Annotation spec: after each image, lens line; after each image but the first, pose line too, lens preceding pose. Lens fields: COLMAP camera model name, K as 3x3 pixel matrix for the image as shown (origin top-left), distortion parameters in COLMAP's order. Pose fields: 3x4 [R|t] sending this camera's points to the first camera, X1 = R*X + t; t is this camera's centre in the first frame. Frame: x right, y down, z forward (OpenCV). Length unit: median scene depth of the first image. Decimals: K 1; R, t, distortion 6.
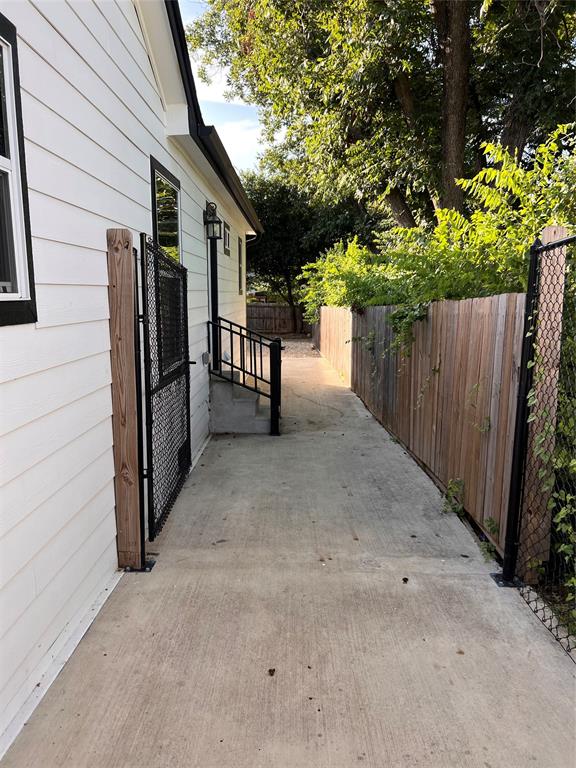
lens RADIAL K [[588.3, 0, 287.6], [0, 588.3, 386.2], [0, 0, 1]] dist [0.053415, -0.055681]
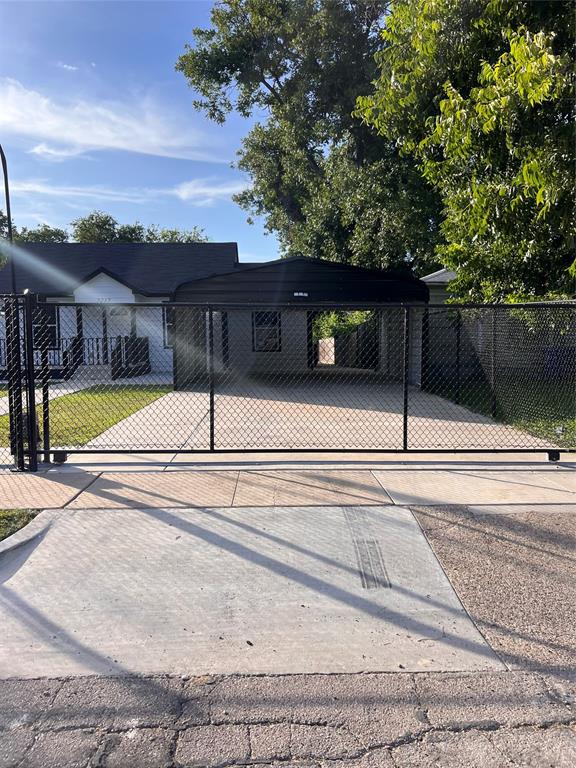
lens RADIAL K [[588.3, 0, 287.5], [0, 588.3, 384.0], [0, 0, 1]] dist [0.053415, -0.055681]
pose [[0.998367, 0.003700, 0.057012, -0.260672], [0.000255, 0.997602, -0.069208, 0.276184], [-0.057131, 0.069110, 0.995972, -1.730028]]
